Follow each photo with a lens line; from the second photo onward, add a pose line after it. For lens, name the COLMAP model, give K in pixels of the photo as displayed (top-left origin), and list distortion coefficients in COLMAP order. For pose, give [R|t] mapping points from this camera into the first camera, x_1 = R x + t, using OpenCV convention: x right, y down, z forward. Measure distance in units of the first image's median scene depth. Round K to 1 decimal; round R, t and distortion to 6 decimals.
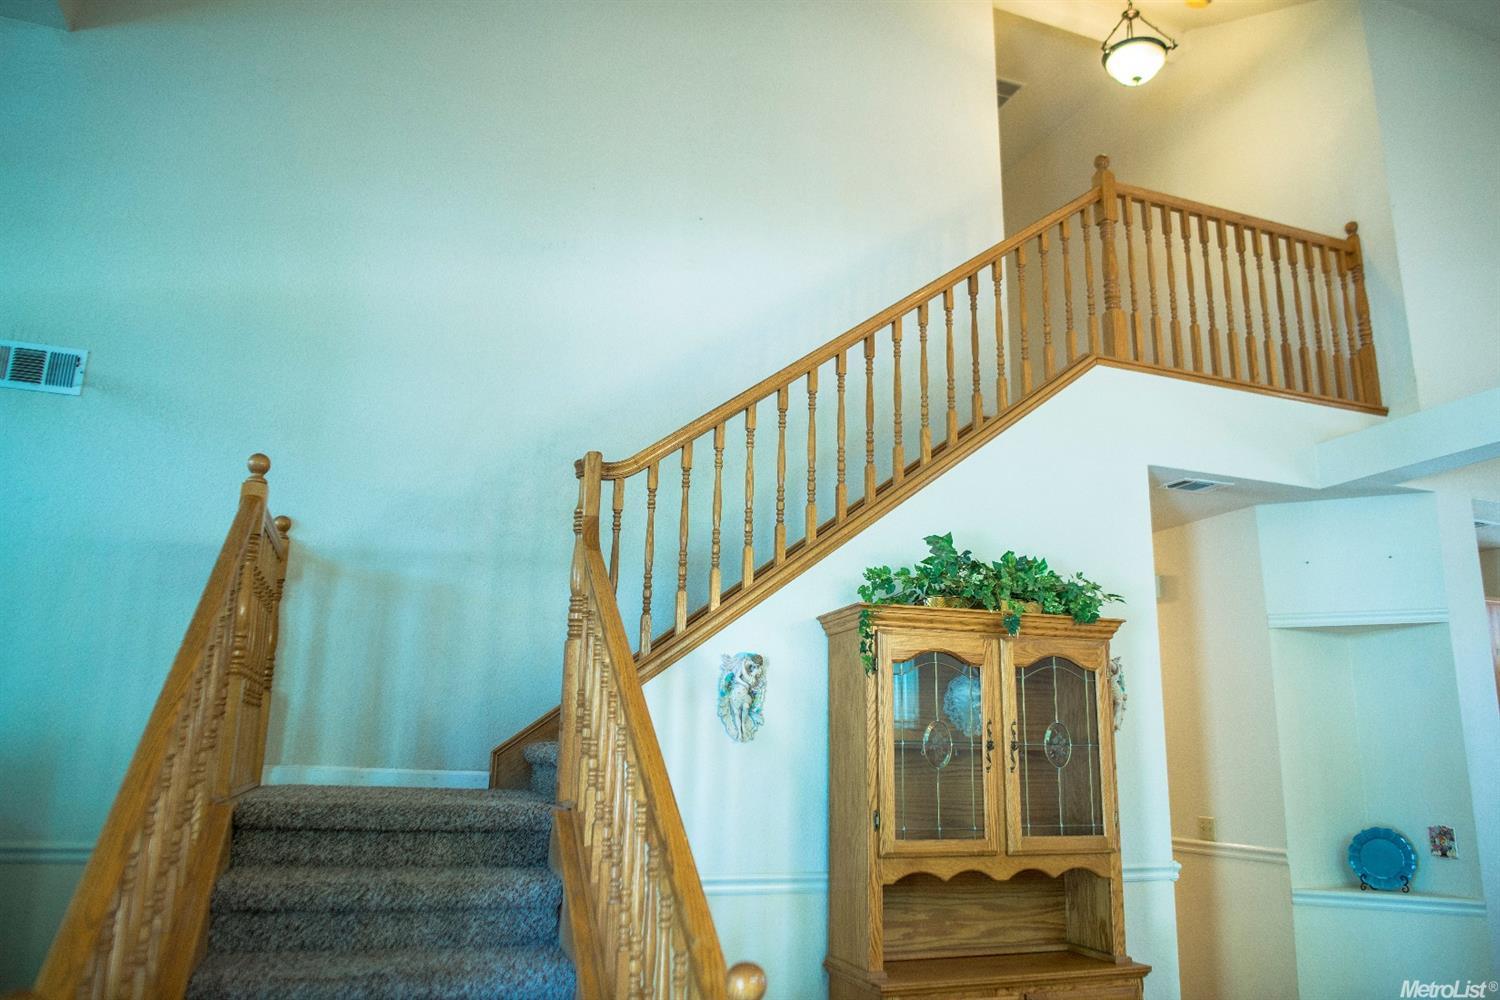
lens RADIAL K [[1044.8, 0, 759.8], [0, 1044.8, 496.3], [0, 0, 1]] dist [-0.042325, 0.003788]
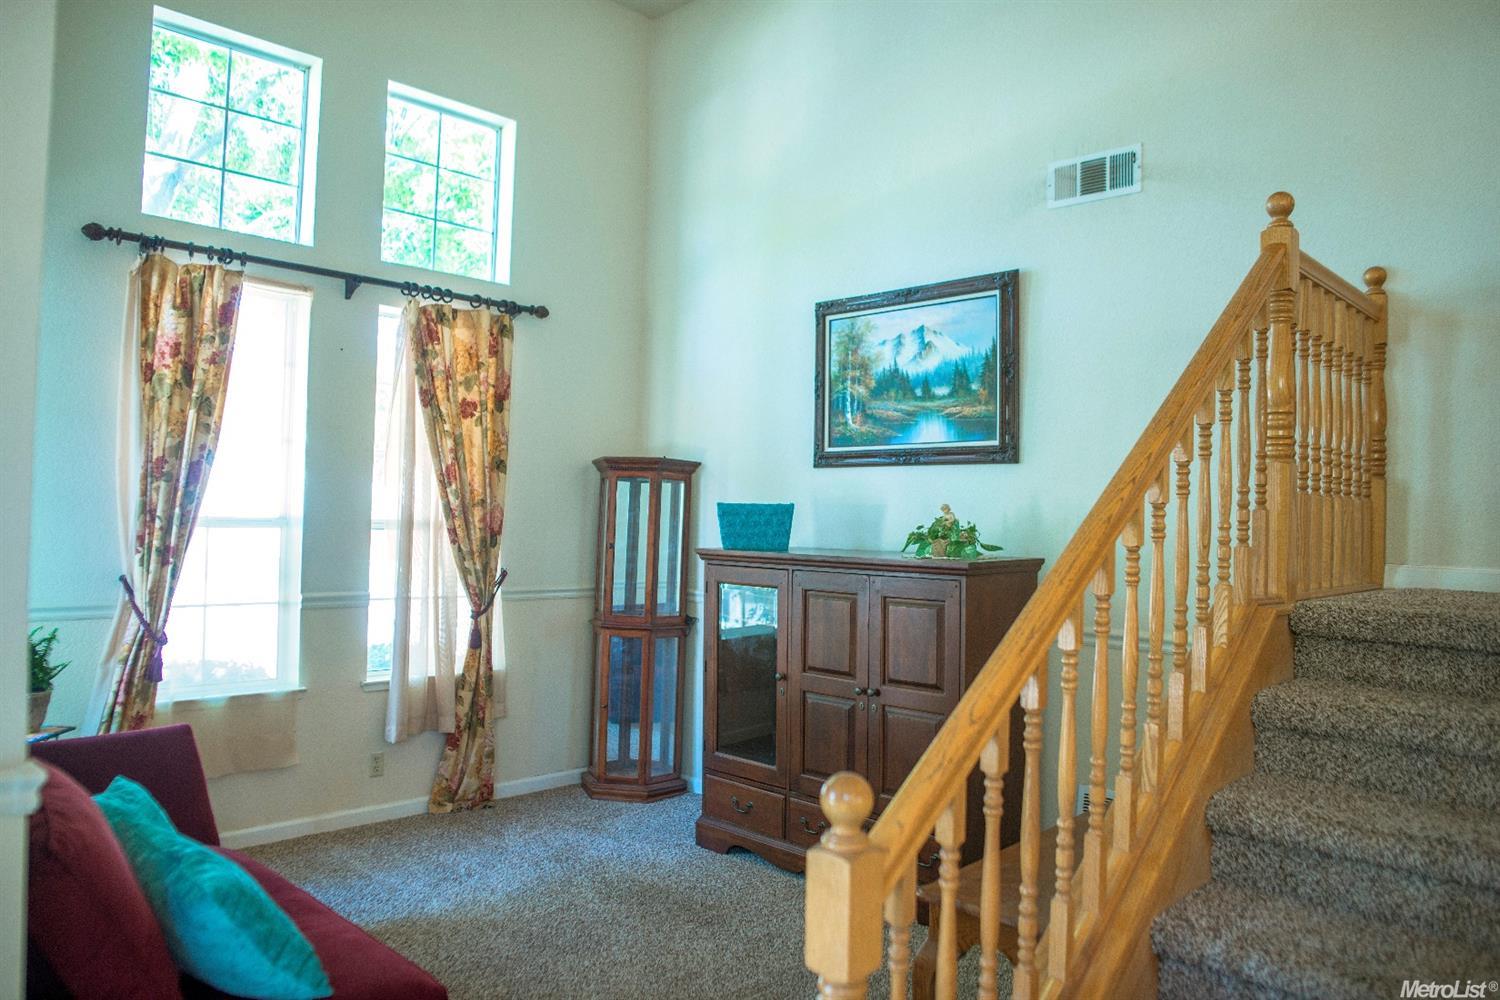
lens RADIAL K [[1044.8, 0, 759.8], [0, 1044.8, 496.3], [0, 0, 1]] dist [-0.042325, 0.003788]
pose [[0.430400, -0.031273, -0.902096, 0.072936], [0.197103, 0.978538, 0.060117, 0.069131], [0.880855, -0.203680, 0.427327, 0.256924]]
